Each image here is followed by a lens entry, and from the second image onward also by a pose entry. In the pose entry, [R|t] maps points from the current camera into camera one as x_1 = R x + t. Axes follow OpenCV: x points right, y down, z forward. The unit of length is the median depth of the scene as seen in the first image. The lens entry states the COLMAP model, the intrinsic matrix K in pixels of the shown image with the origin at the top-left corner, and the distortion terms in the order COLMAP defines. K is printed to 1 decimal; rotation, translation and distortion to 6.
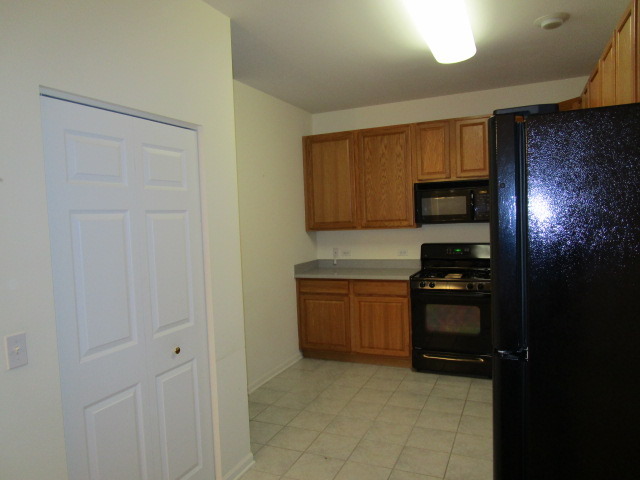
lens RADIAL K [[478.9, 0, 320.0], [0, 478.9, 240.0], [0, 0, 1]] dist [0.023497, 0.003303]
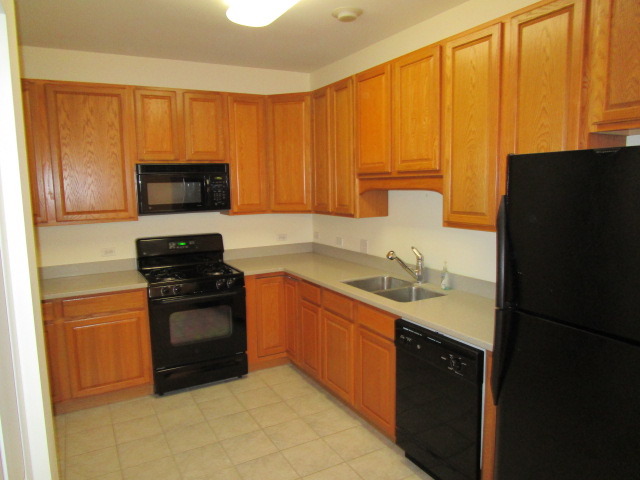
lens RADIAL K [[478.9, 0, 320.0], [0, 478.9, 240.0], [0, 0, 1]] dist [0.023497, 0.003303]
pose [[0.628485, -0.072683, 0.774419, -0.232795], [0.037788, 0.997302, 0.062934, -0.031617], [-0.776903, -0.010289, 0.629536, 0.267337]]
